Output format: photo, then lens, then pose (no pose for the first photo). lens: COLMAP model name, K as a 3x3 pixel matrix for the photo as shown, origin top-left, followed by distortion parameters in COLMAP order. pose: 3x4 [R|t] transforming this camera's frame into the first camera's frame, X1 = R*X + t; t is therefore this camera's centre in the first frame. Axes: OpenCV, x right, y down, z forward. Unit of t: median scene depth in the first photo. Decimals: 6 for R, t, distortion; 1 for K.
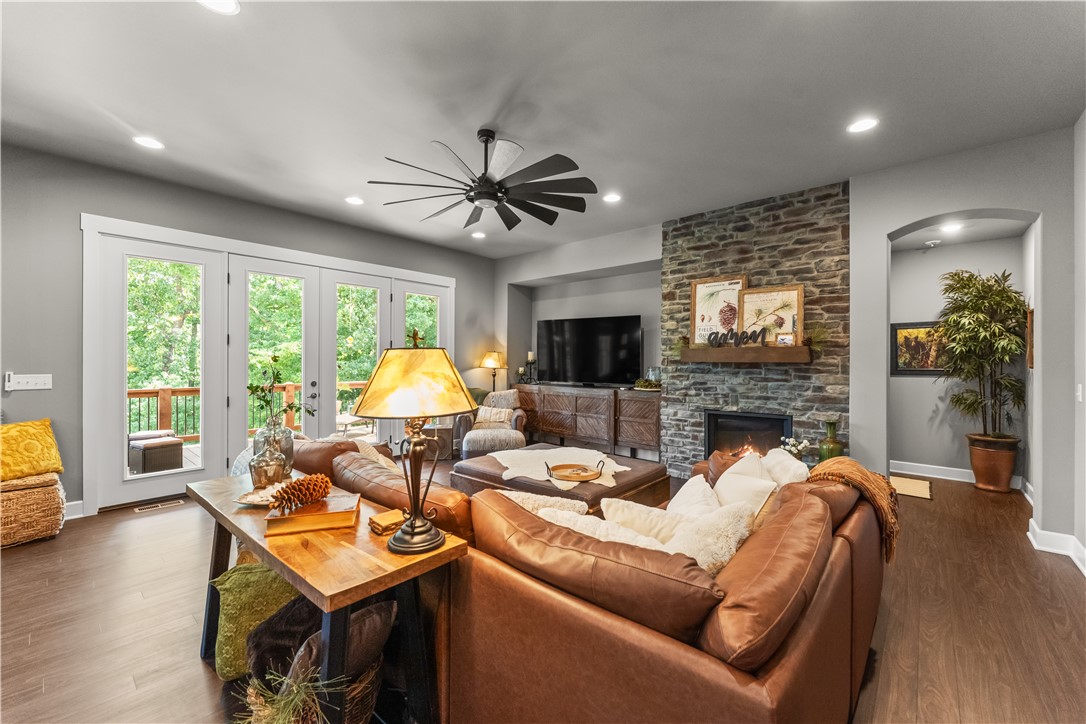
lens RADIAL K [[434.2, 0, 554.0], [0, 434.2, 355.3], [0, 0, 1]] dist [0.000843, 0.000184]
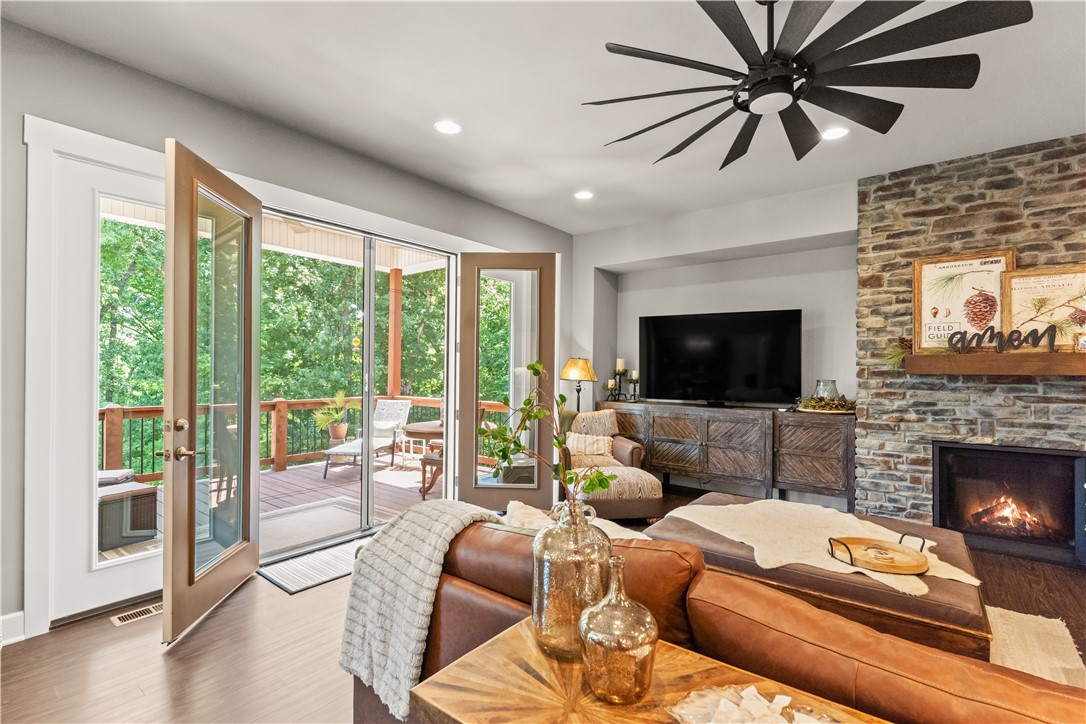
lens RADIAL K [[488.5, 0, 553.5], [0, 488.5, 362.7], [0, 0, 1]] dist [-0.002499, 0.001339]
pose [[0.998494, 0.004601, 0.054667, -0.312718], [-0.004469, 0.999987, -0.002535, 0.001660], [-0.054678, 0.002286, 0.998501, 0.234110]]
